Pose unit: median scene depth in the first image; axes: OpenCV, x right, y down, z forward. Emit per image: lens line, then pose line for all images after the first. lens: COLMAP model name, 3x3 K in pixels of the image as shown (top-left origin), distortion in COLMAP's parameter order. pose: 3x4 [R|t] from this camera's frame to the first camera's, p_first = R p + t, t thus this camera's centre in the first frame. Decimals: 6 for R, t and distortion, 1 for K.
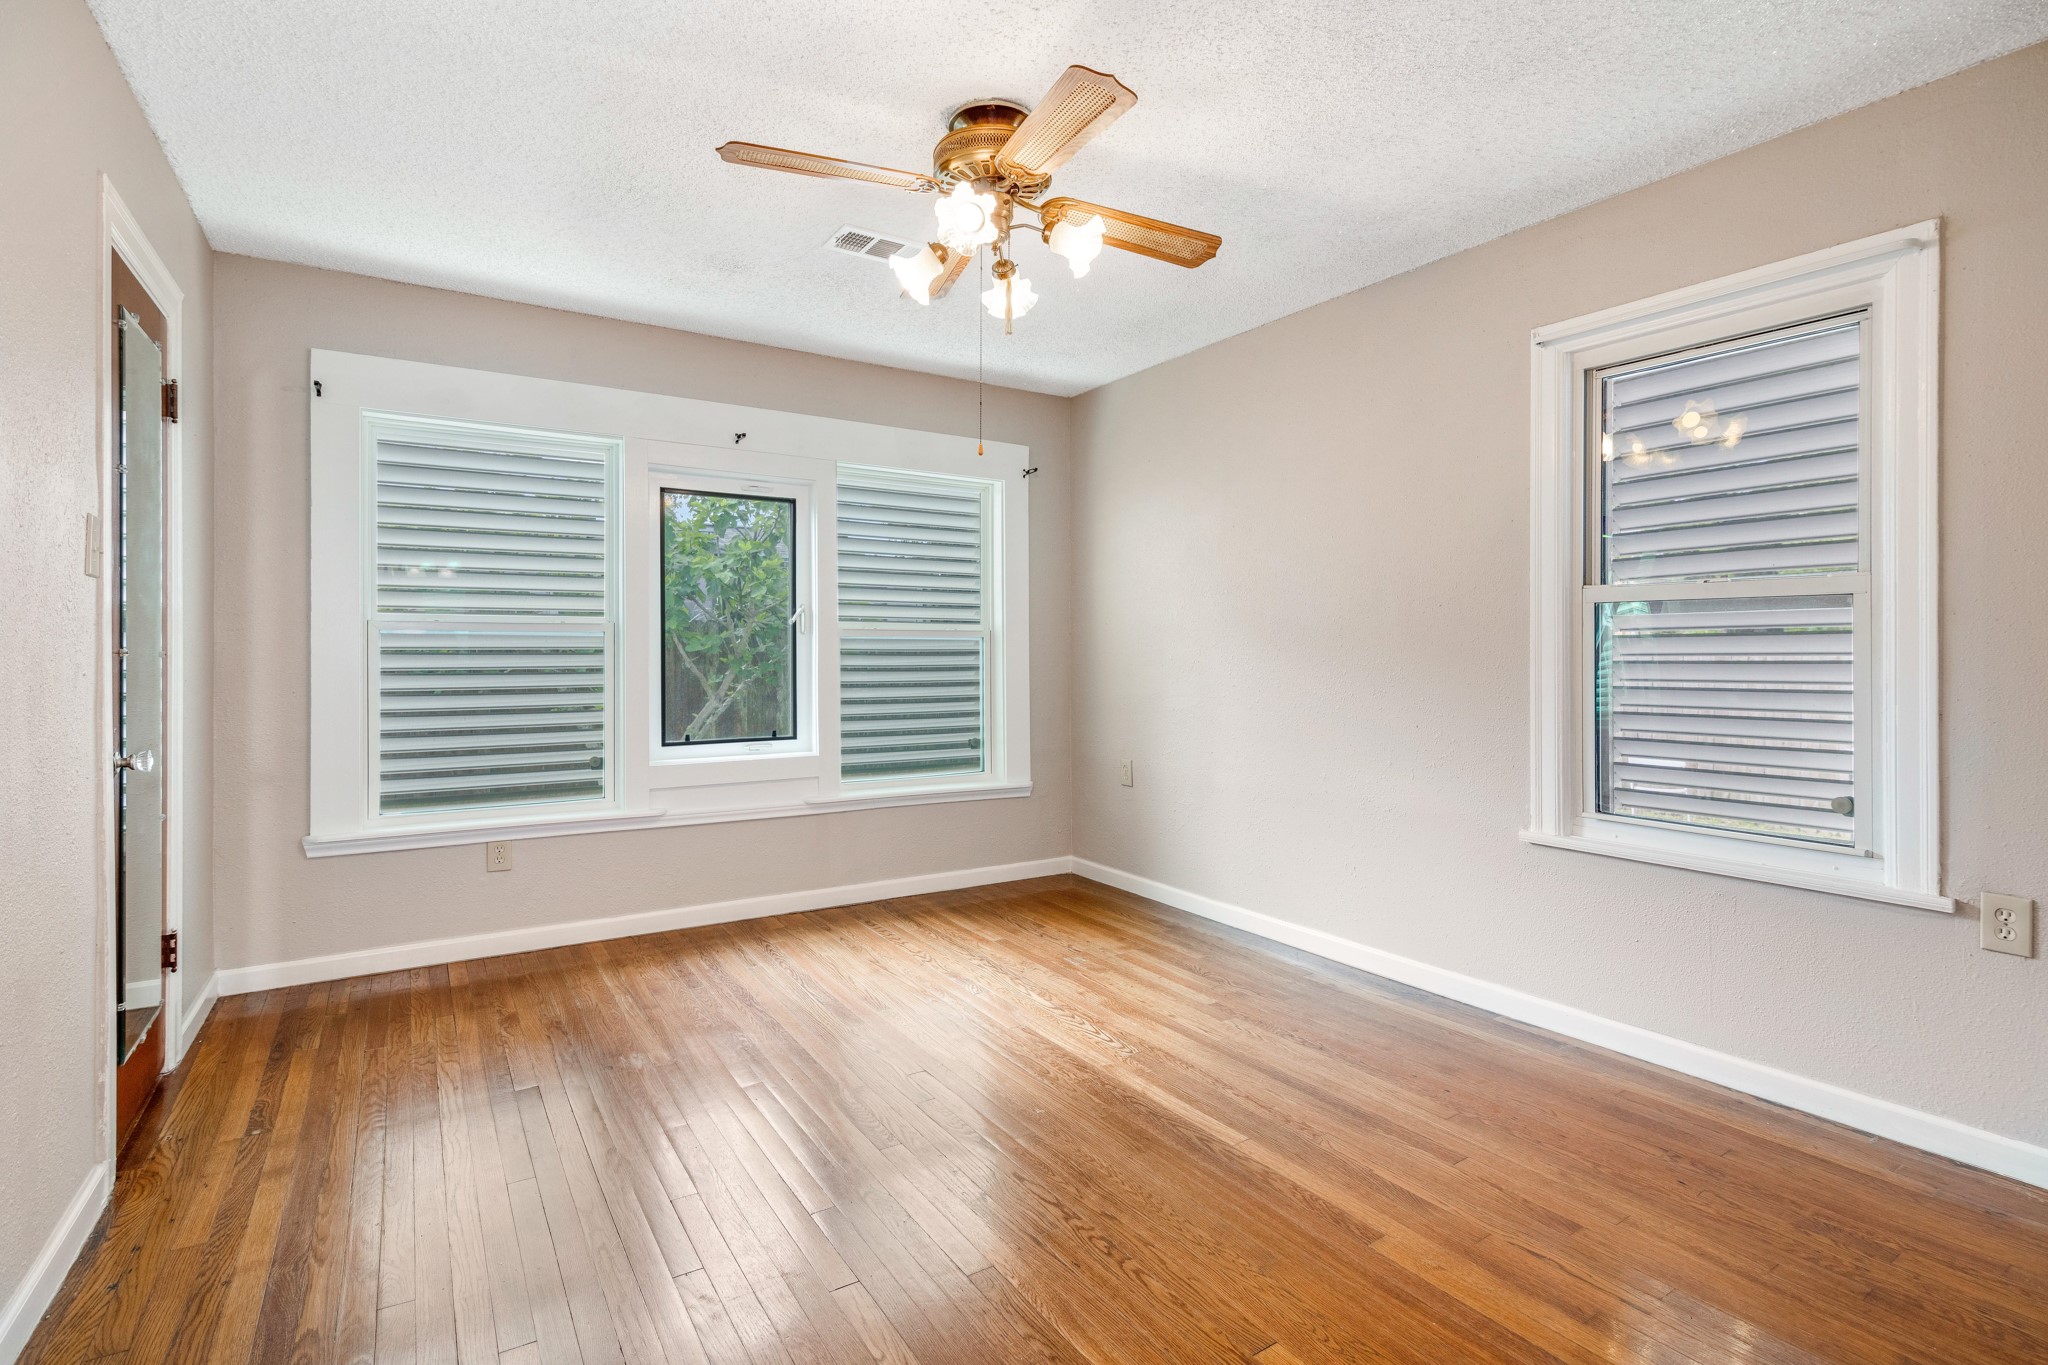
lens RADIAL K [[957.5, 0, 1017.0], [0, 957.5, 667.1], [0, 0, 1]] dist [-0.018737, 0.000425]
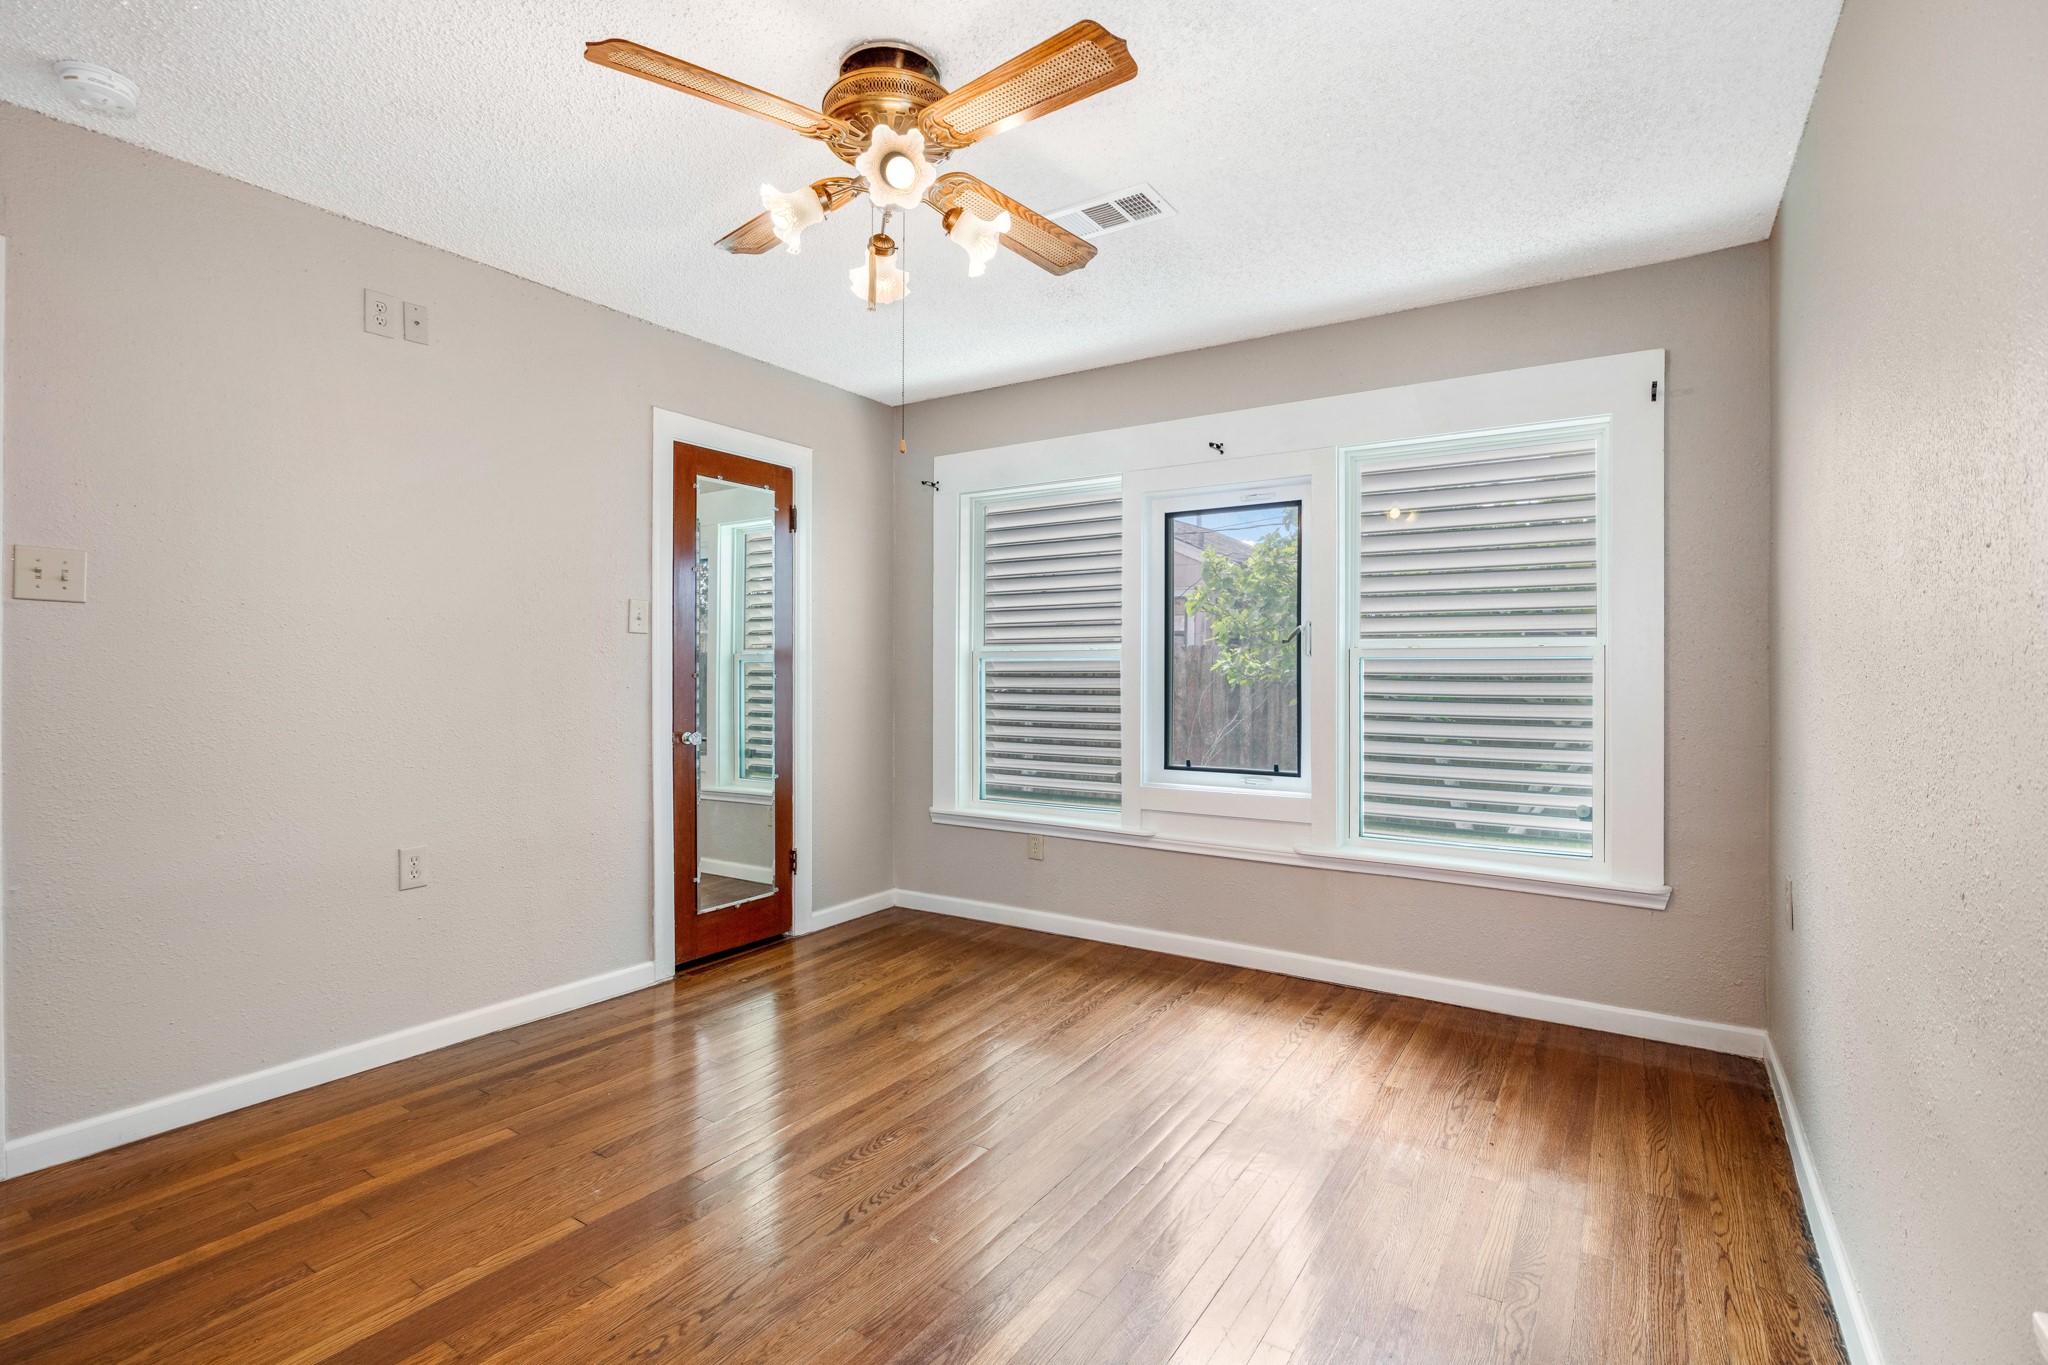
lens RADIAL K [[953.6, 0, 1028.5], [0, 953.6, 676.7], [0, 0, 1]] dist [-0.017379, -0.000173]
pose [[0.418014, 0.001339, -0.908440, 0.524364], [-0.018347, 0.999807, -0.006968, -0.005271], [0.908256, 0.019580, 0.417958, 0.482830]]
